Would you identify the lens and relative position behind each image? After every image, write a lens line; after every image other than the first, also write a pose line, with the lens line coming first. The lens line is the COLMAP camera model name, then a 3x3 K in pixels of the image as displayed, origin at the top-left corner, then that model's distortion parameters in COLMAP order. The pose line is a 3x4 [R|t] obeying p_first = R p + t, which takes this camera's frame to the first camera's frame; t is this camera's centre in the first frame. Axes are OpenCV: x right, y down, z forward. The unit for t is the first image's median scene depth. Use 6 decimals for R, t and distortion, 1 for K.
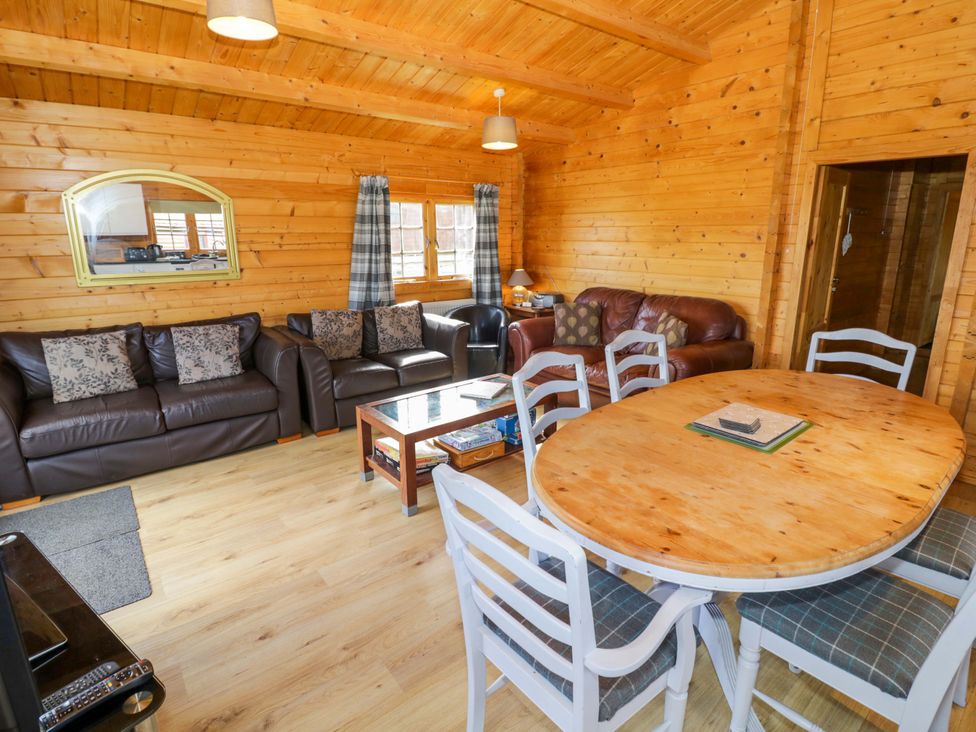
lens RADIAL K [[507.0, 0, 489.5], [0, 507.0, 355.5], [0, 0, 1]] dist [0.000543, -0.013938]
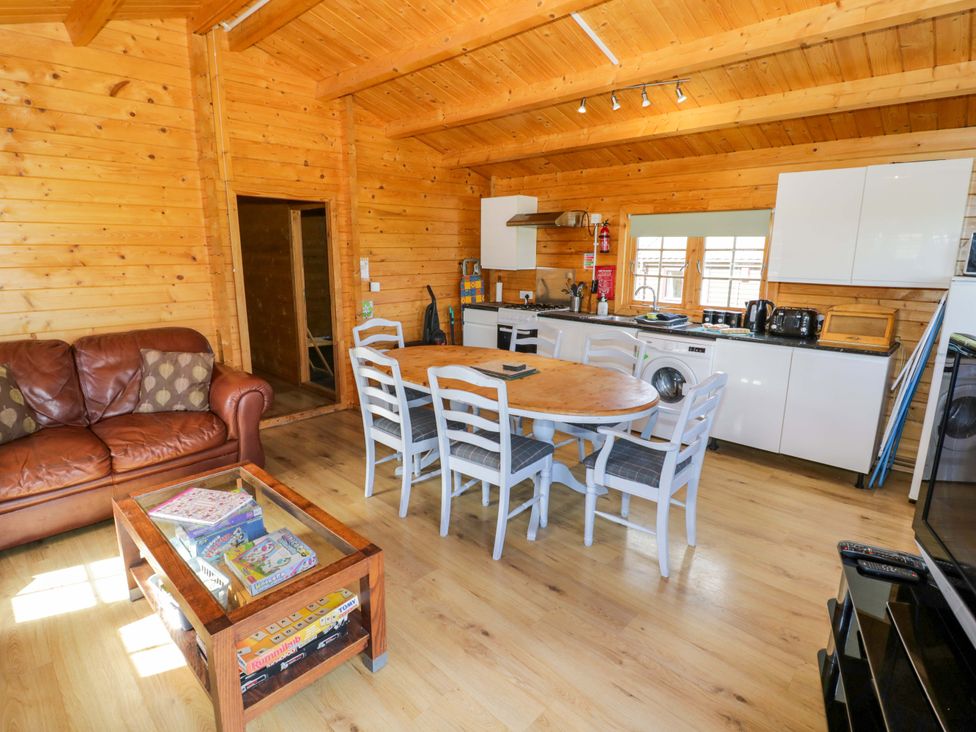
lens RADIAL K [[507.0, 0, 489.5], [0, 507.0, 355.5], [0, 0, 1]] dist [0.000543, -0.013938]
pose [[-0.138007, -0.197828, 0.970473, -0.497001], [0.225725, 0.947780, 0.225302, -0.133553], [-0.964366, 0.250153, -0.086146, 0.527845]]
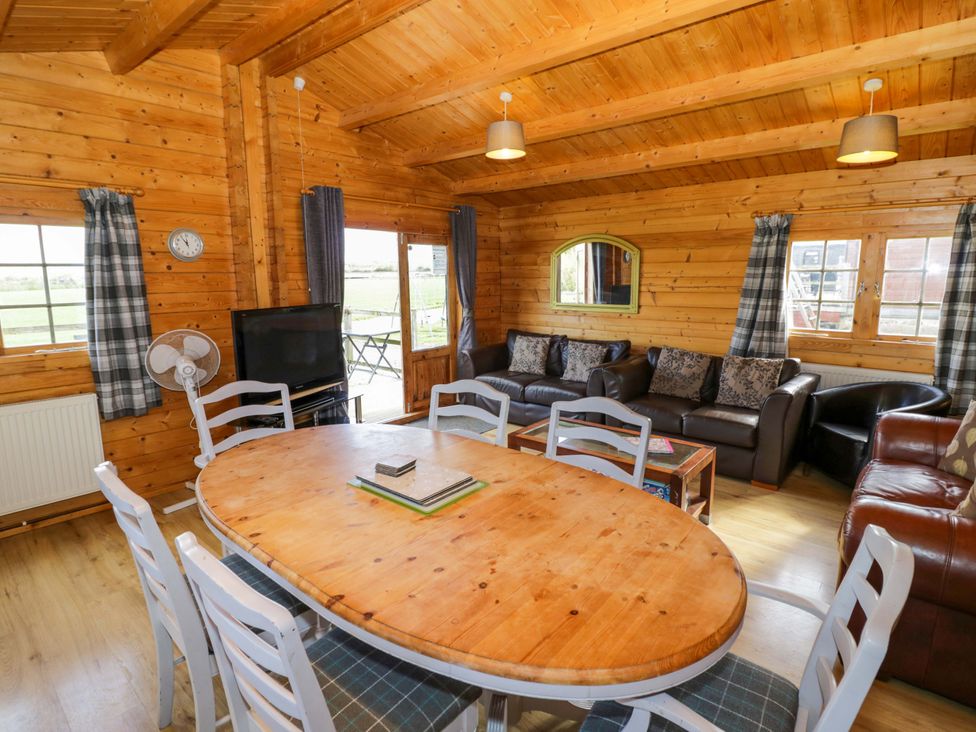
lens RADIAL K [[507.0, 0, 489.5], [0, 507.0, 355.5], [0, 0, 1]] dist [0.000543, -0.013938]
pose [[0.184970, 0.152284, -0.970874, 0.644826], [-0.225891, 0.968057, 0.108806, -0.102407], [0.956431, 0.199185, 0.213461, 0.398797]]
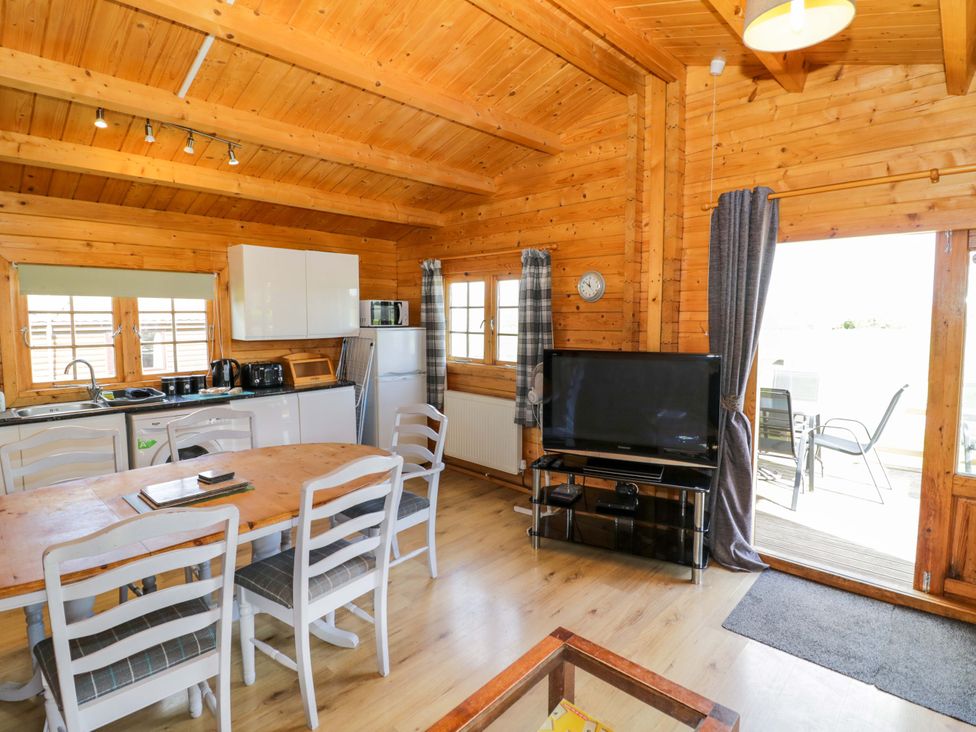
lens RADIAL K [[507.0, 0, 489.5], [0, 507.0, 355.5], [0, 0, 1]] dist [0.000543, -0.013938]
pose [[-0.989993, 0.012682, -0.140549, 0.007533], [-0.031940, 0.949973, 0.310695, -0.234653], [0.137458, 0.312075, -0.940061, 0.927200]]
